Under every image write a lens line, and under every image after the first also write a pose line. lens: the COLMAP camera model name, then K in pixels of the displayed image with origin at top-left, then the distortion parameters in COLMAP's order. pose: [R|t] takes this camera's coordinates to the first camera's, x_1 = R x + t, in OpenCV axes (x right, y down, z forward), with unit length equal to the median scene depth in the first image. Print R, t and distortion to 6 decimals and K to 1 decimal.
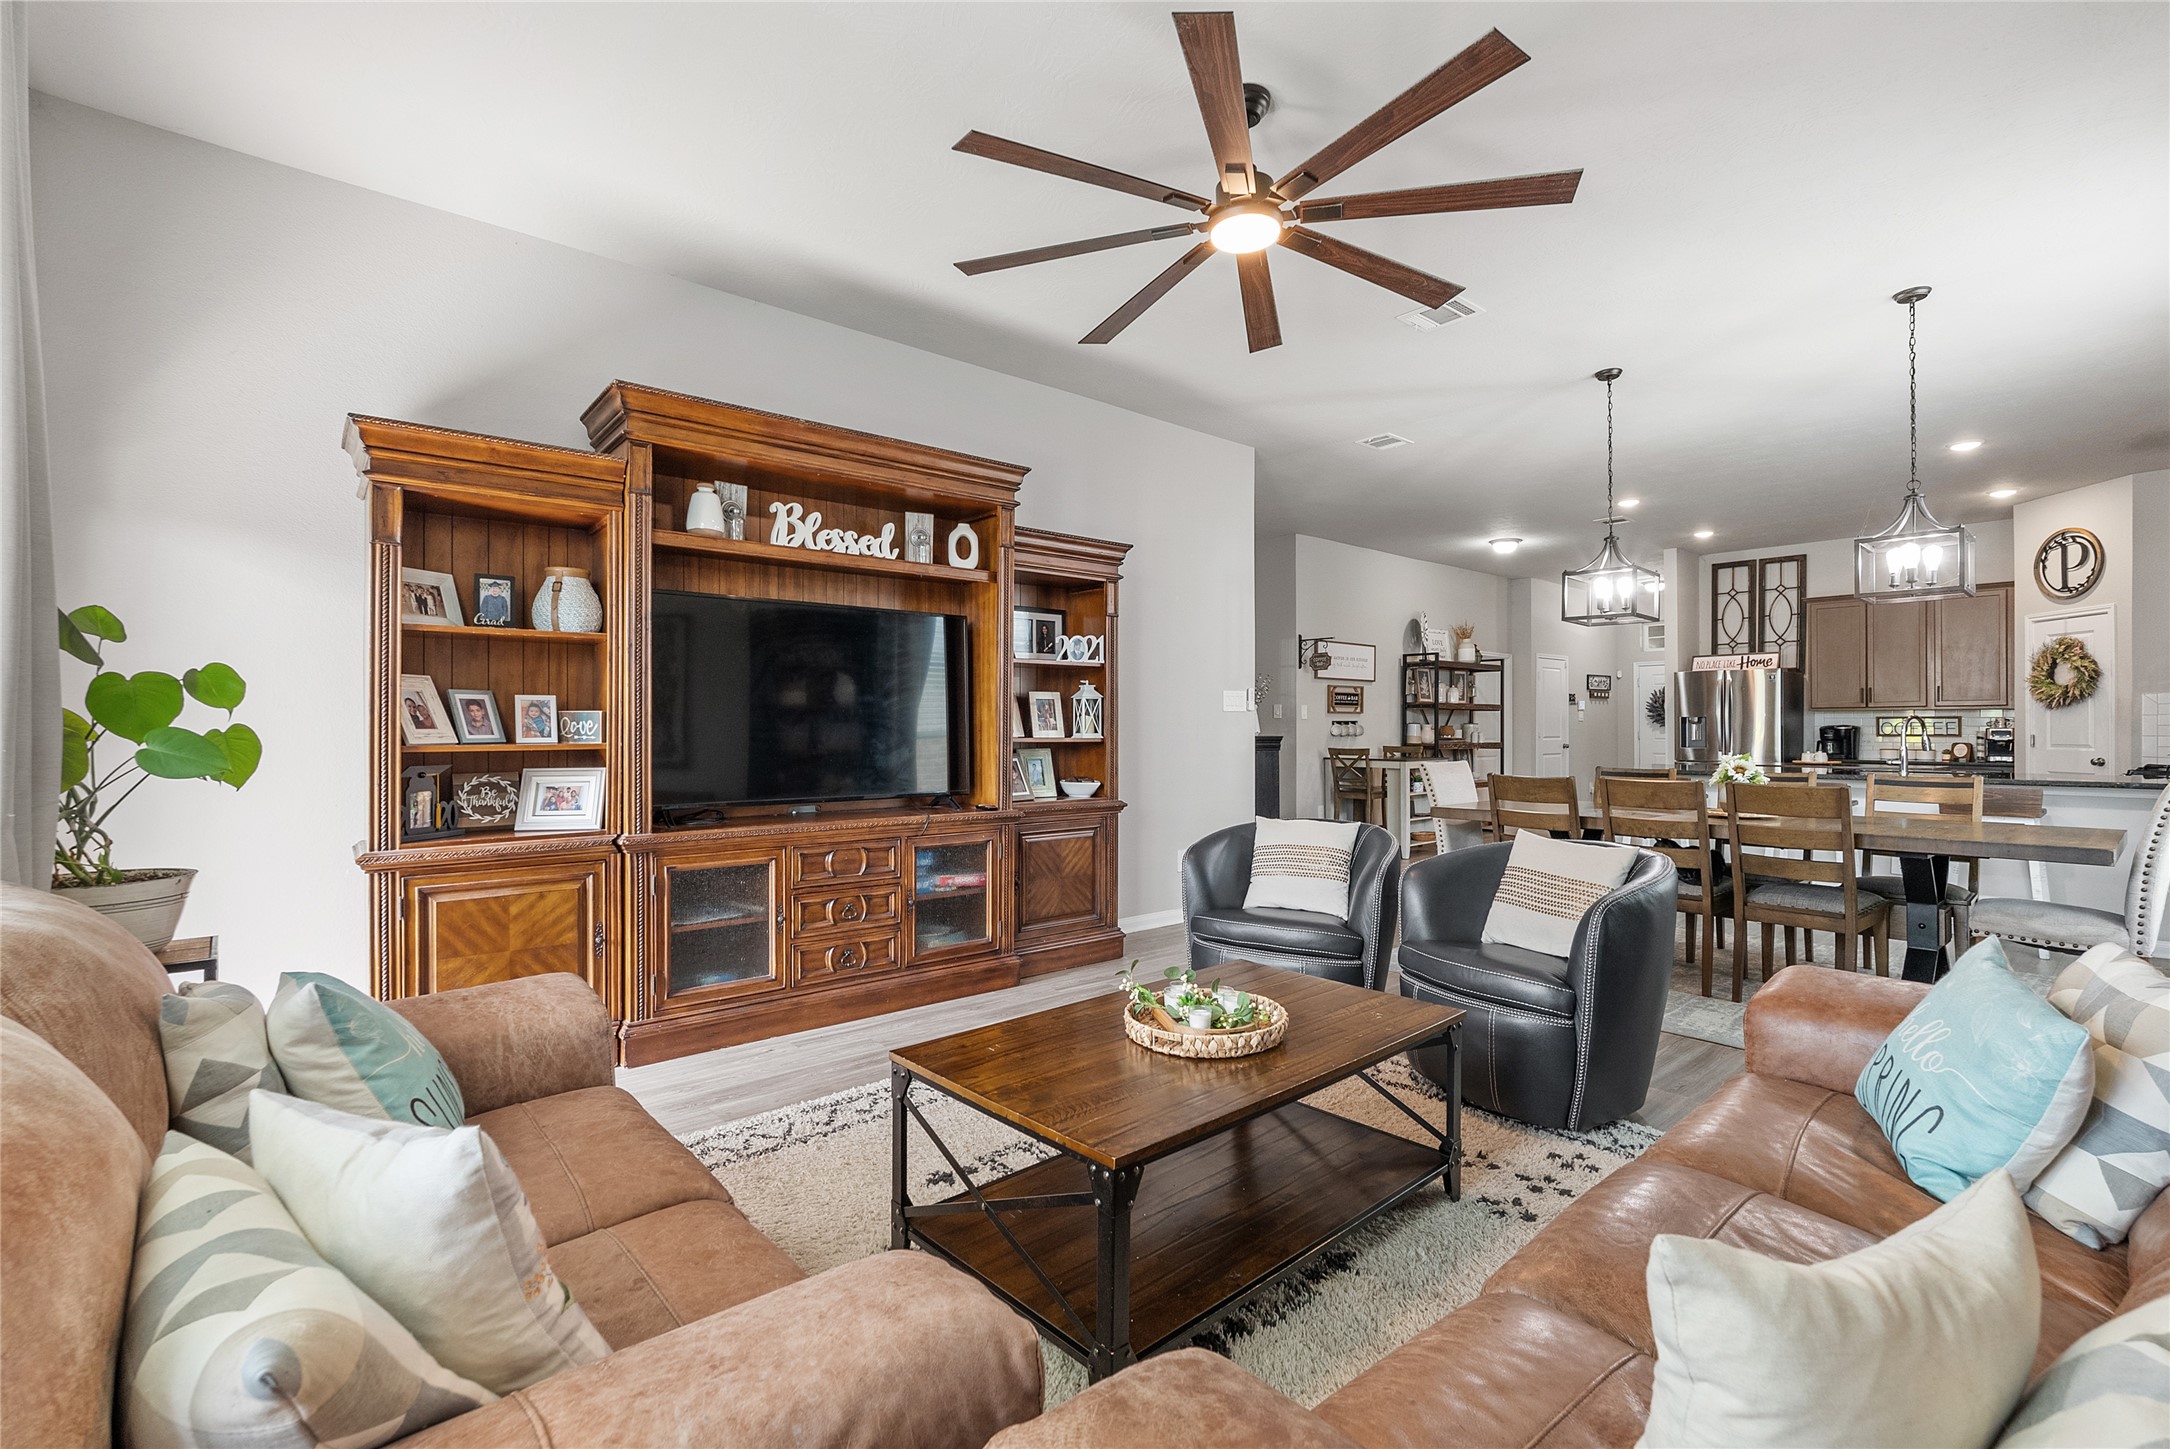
lens RADIAL K [[970.1, 0, 1078.6], [0, 970.1, 716.0], [0, 0, 1]] dist [-0.000535, -0.000043]
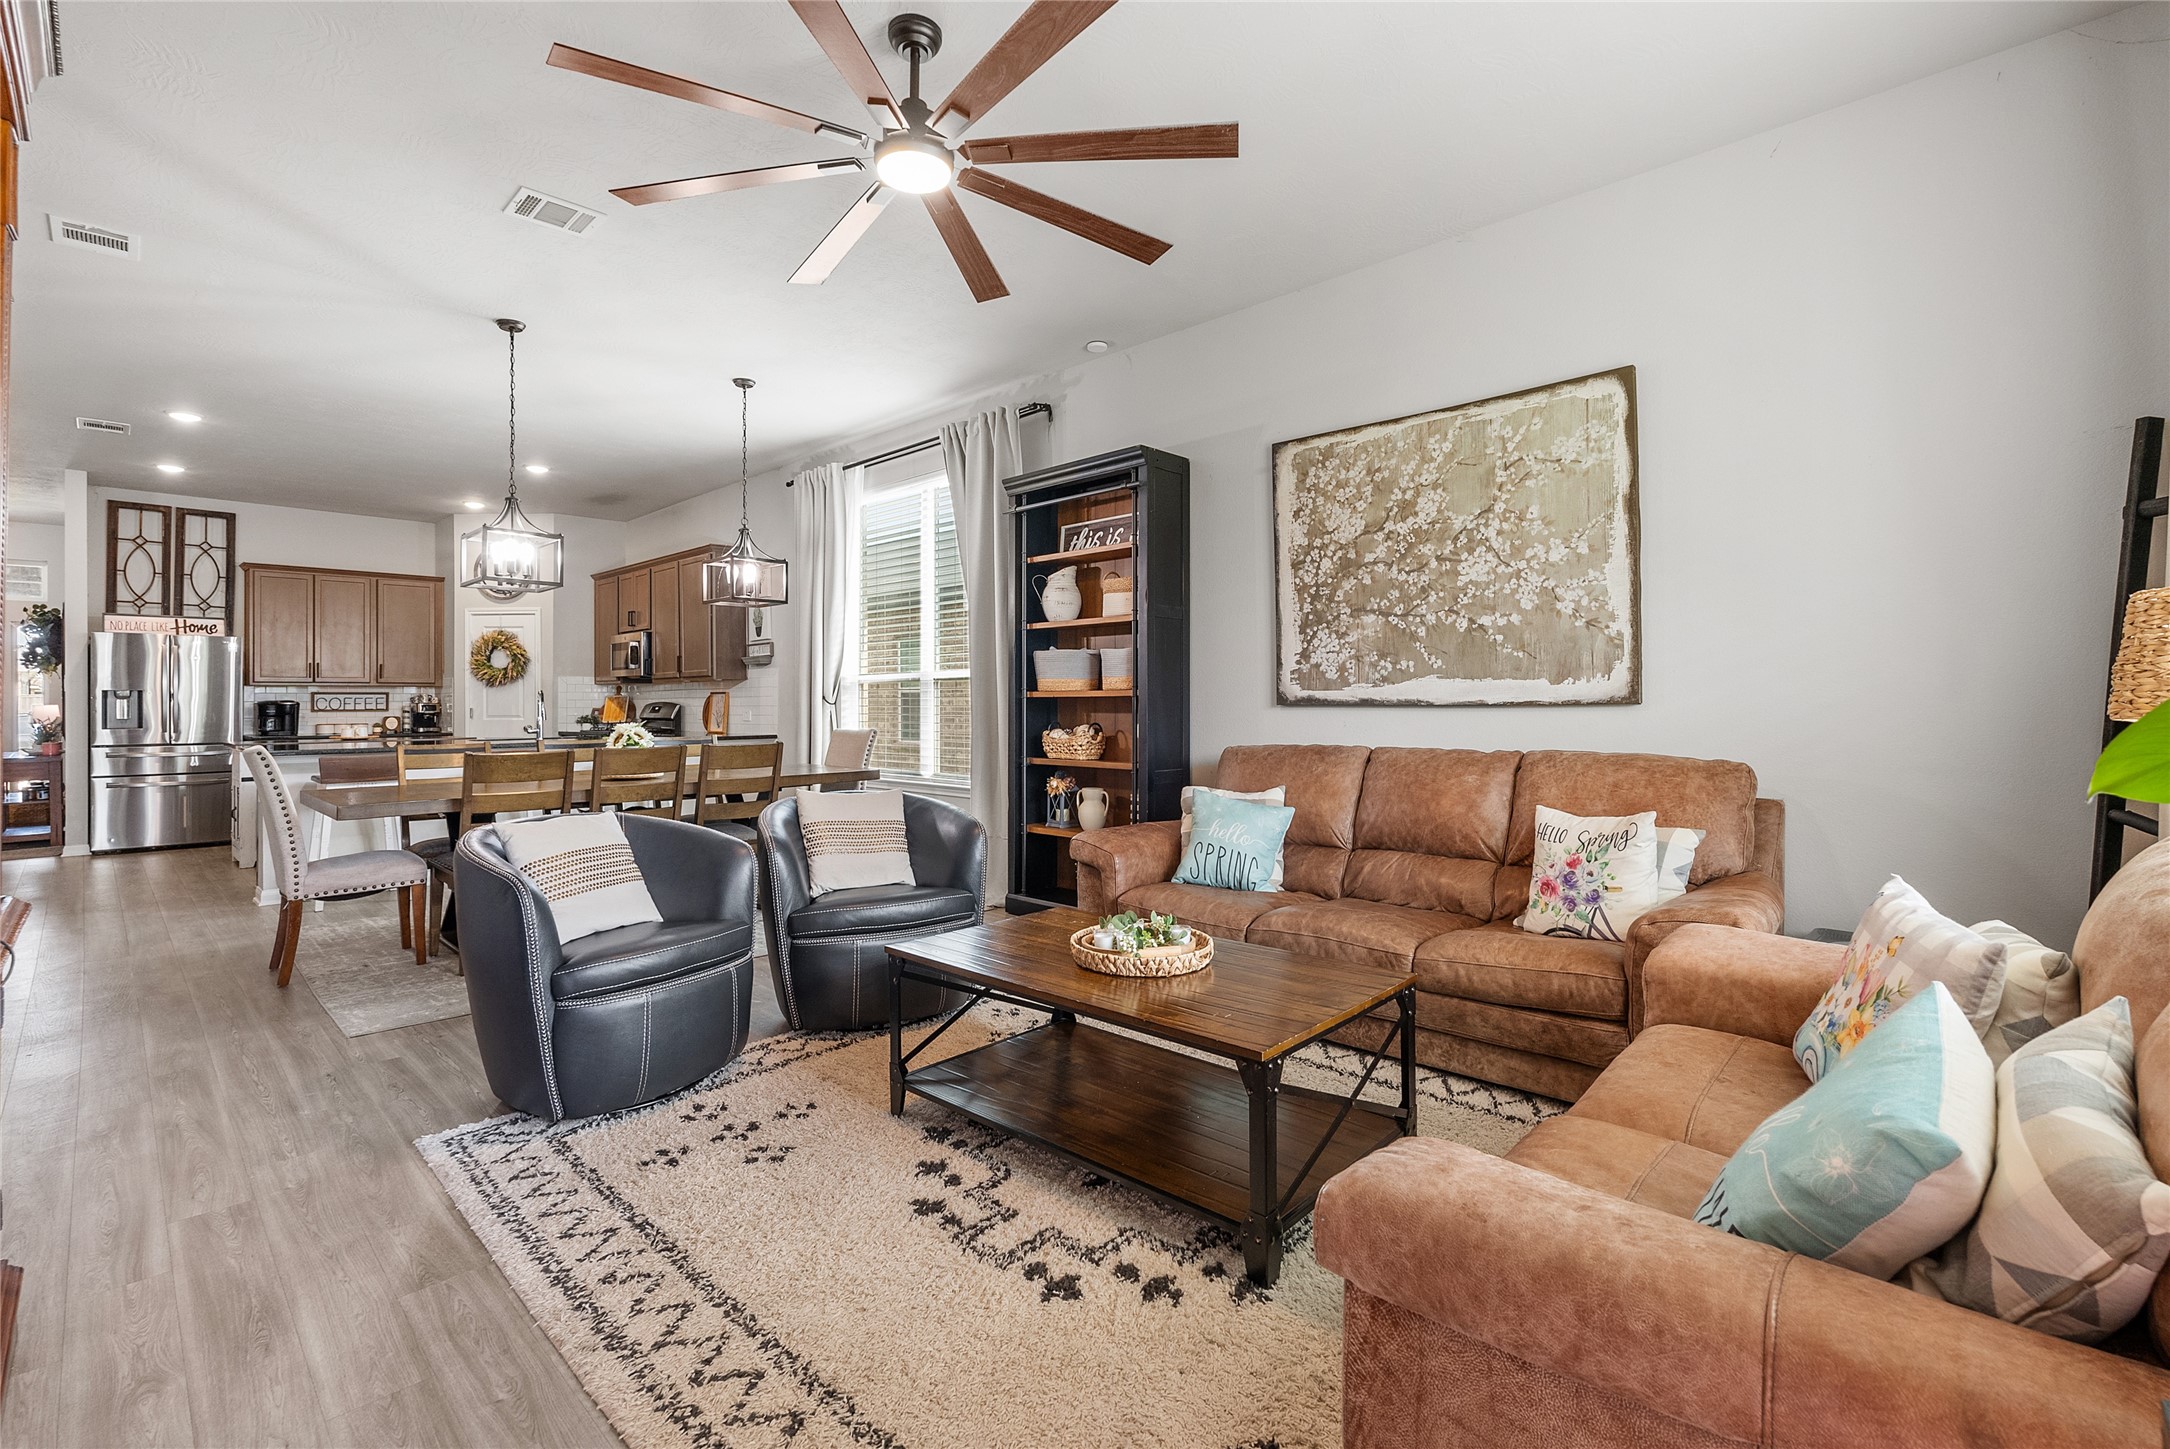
lens RADIAL K [[970.1, 0, 1100.8], [0, 970.1, 704.5], [0, 0, 1]] dist [-0.000535, -0.000043]
pose [[-0.098990, -0.000997, 0.995088, -0.257652], [-0.007134, 0.999975, 0.000292, 0.007739], [-0.995063, -0.007070, -0.098994, 0.292864]]
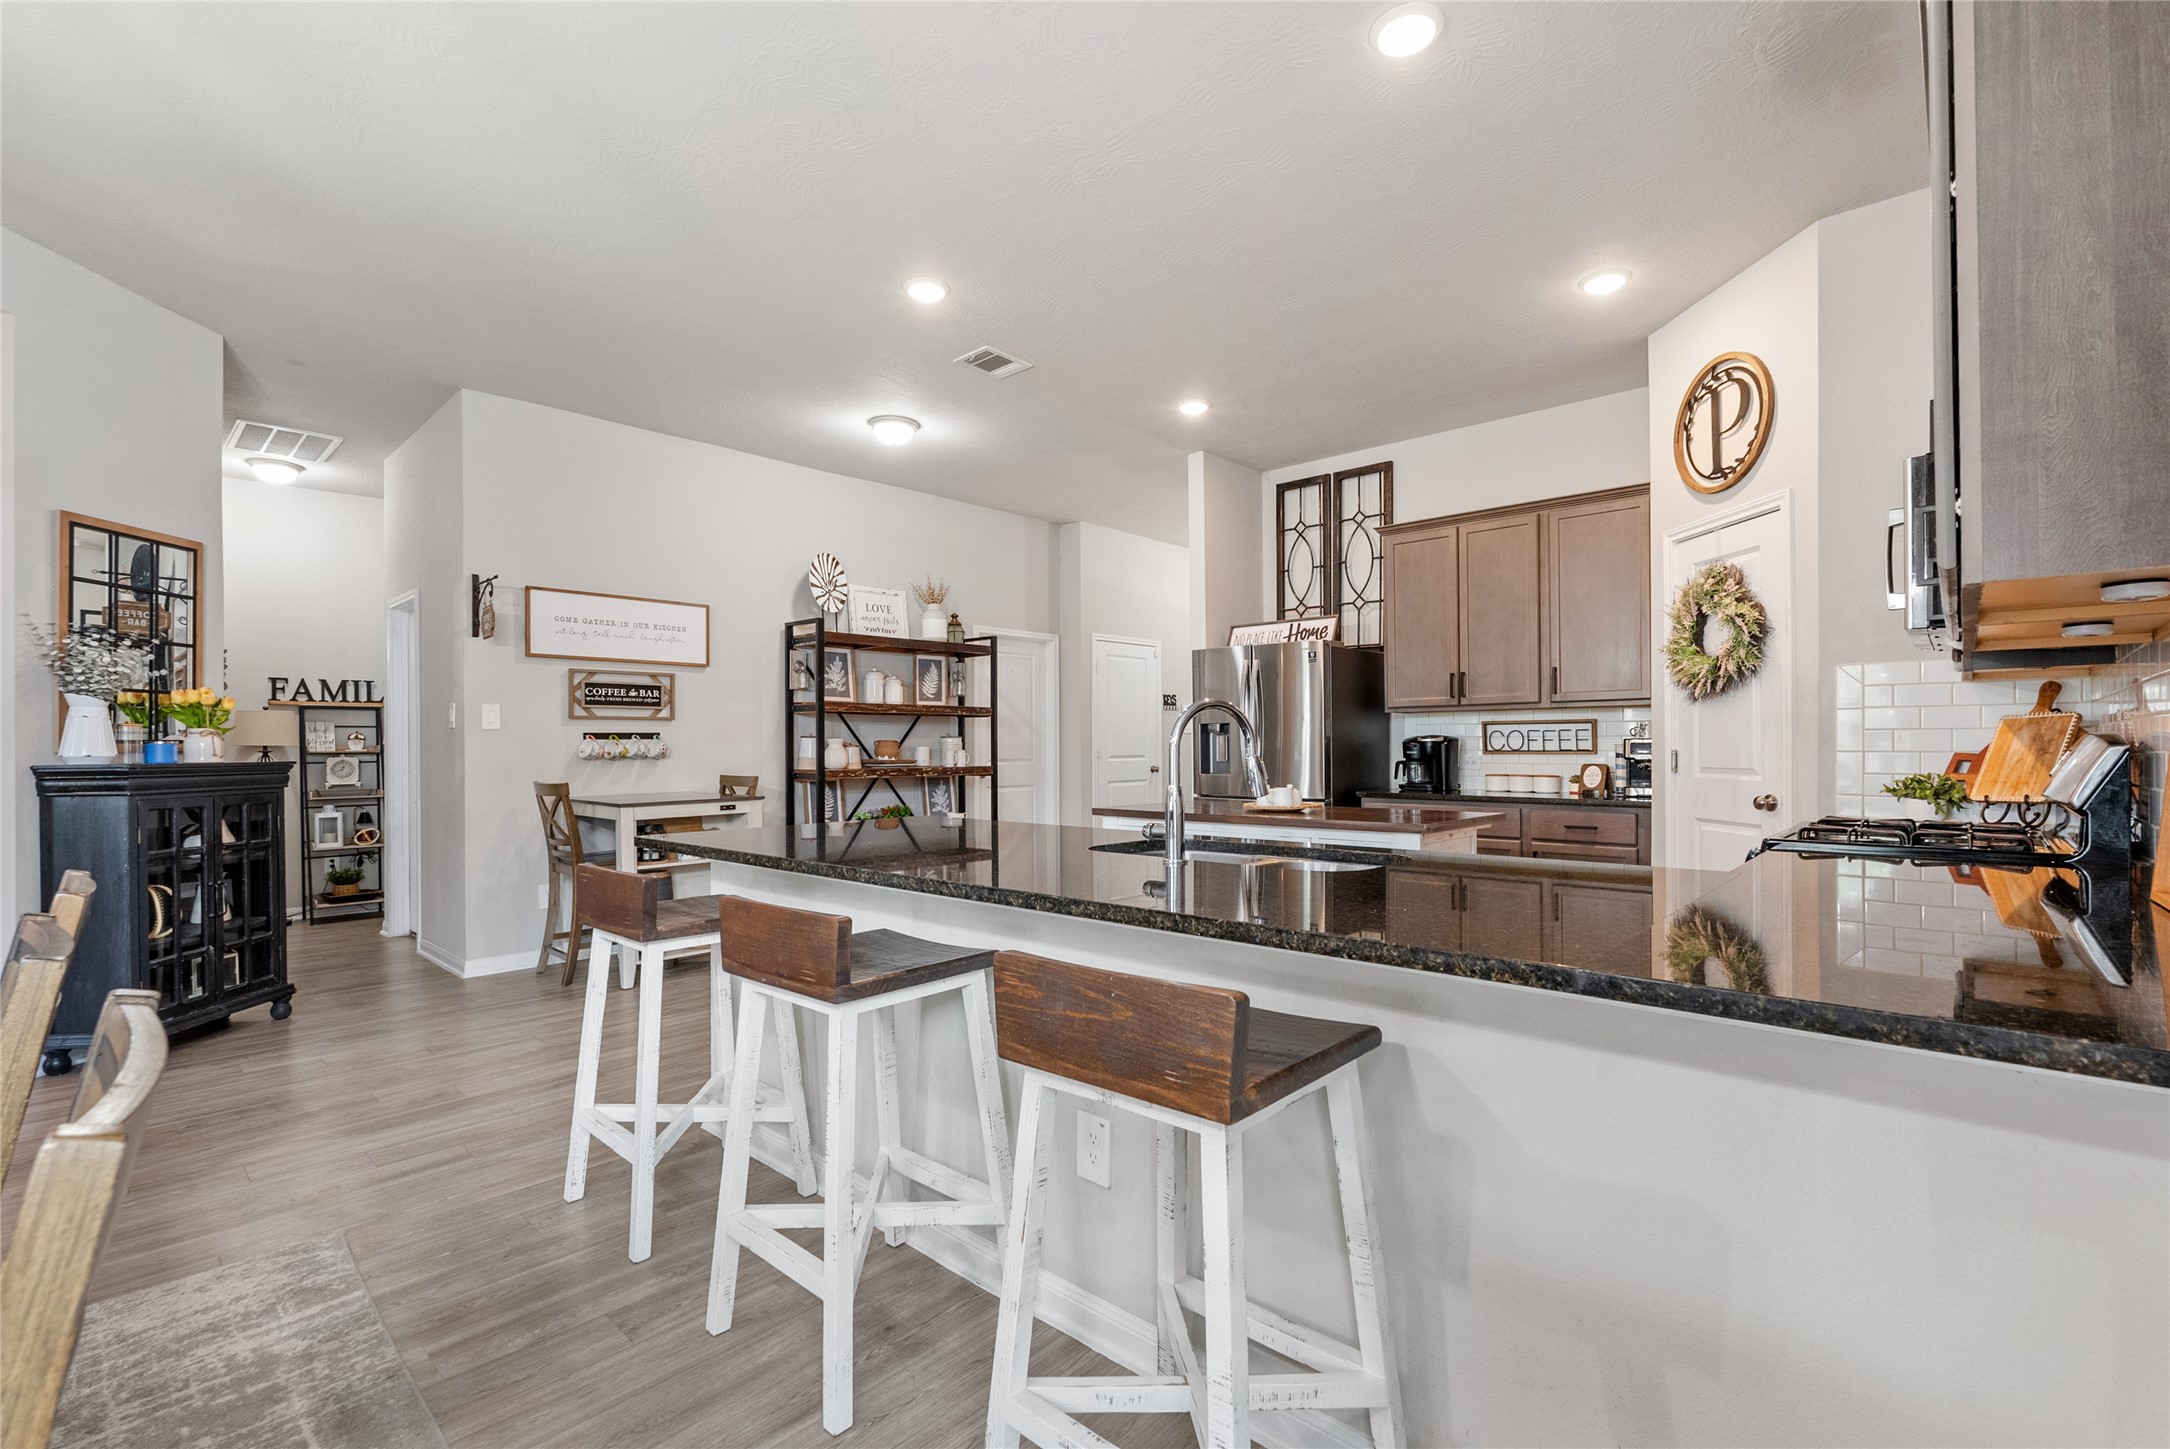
lens RADIAL K [[970.1, 0, 1095.8], [0, 970.1, 734.2], [0, 0, 1]] dist [-0.000535, -0.000043]
pose [[0.992517, -0.005267, 0.121994, 0.515491], [0.005311, 0.999986, -0.000033, 0.007662], [-0.121992, 0.000681, 0.992531, 0.432789]]
